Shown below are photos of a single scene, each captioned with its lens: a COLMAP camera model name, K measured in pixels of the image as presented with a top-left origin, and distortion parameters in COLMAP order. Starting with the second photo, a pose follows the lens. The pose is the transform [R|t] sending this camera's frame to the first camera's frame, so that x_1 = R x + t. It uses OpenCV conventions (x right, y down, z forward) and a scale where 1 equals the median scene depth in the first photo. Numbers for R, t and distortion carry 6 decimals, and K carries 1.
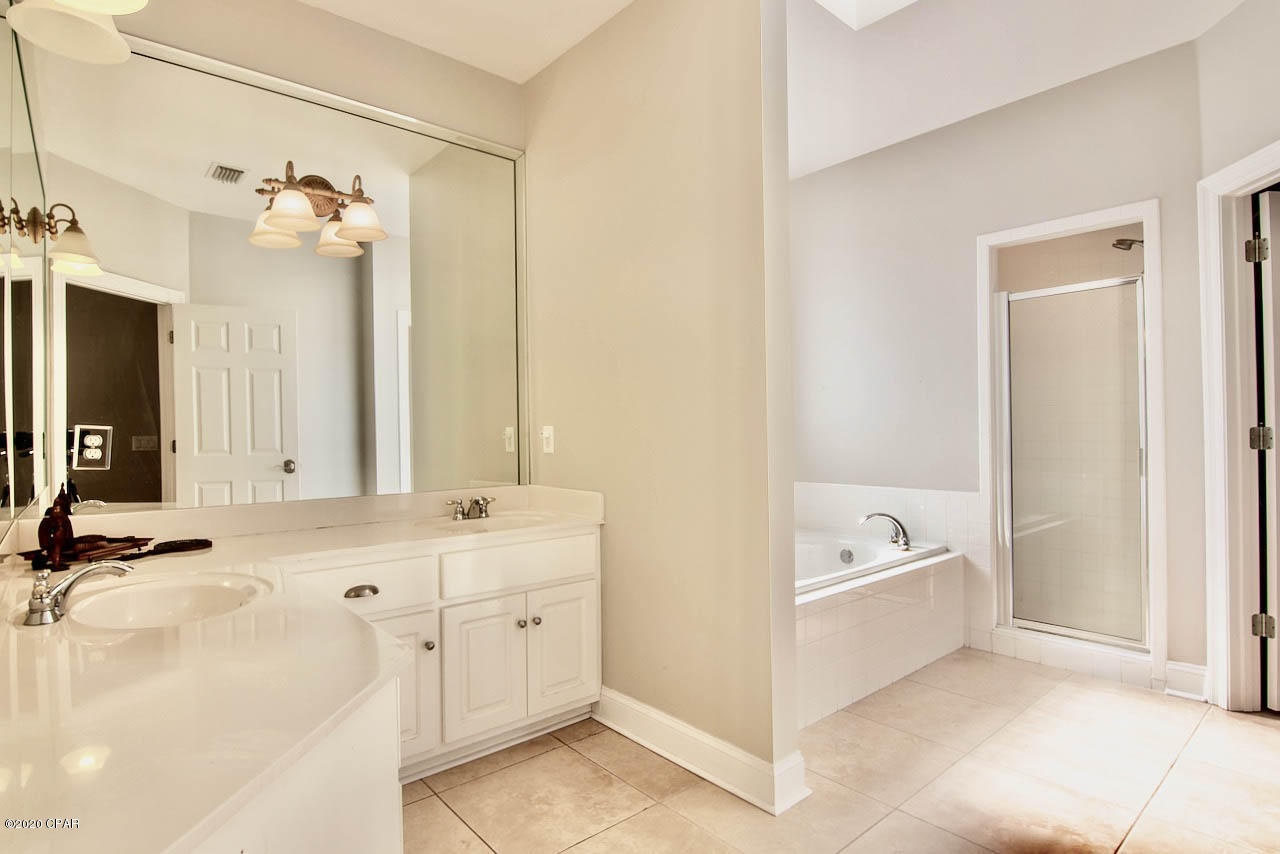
lens RADIAL K [[652.6, 0, 640.9], [0, 652.6, 426.9], [0, 0, 1]] dist [-0.015896, -0.002534]
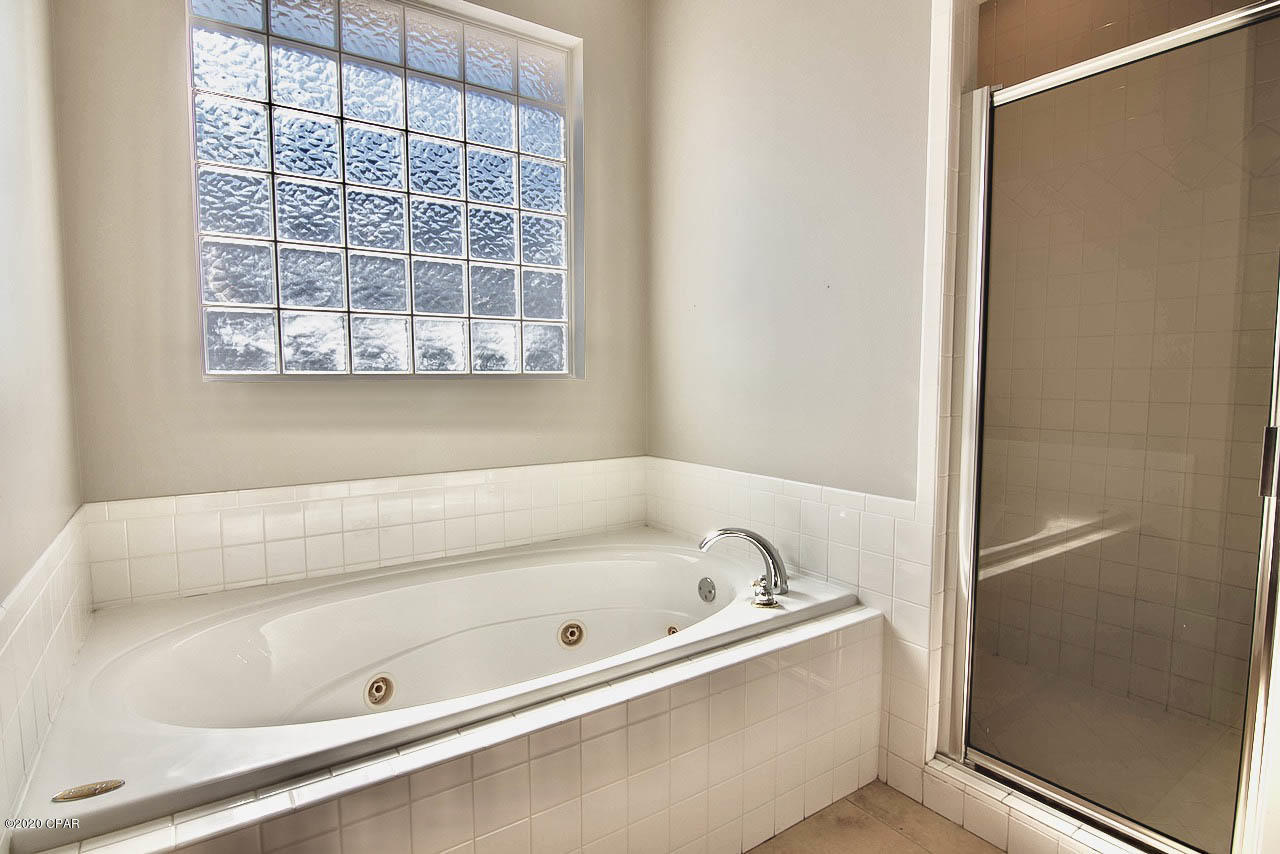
lens RADIAL K [[652.6, 0, 636.9], [0, 652.6, 431.2], [0, 0, 1]] dist [-0.015896, -0.002534]
pose [[0.993389, 0.009546, -0.114403, 0.358762], [0.001468, 0.995399, 0.095802, -0.003953], [0.114791, -0.095337, 0.988804, 0.470024]]
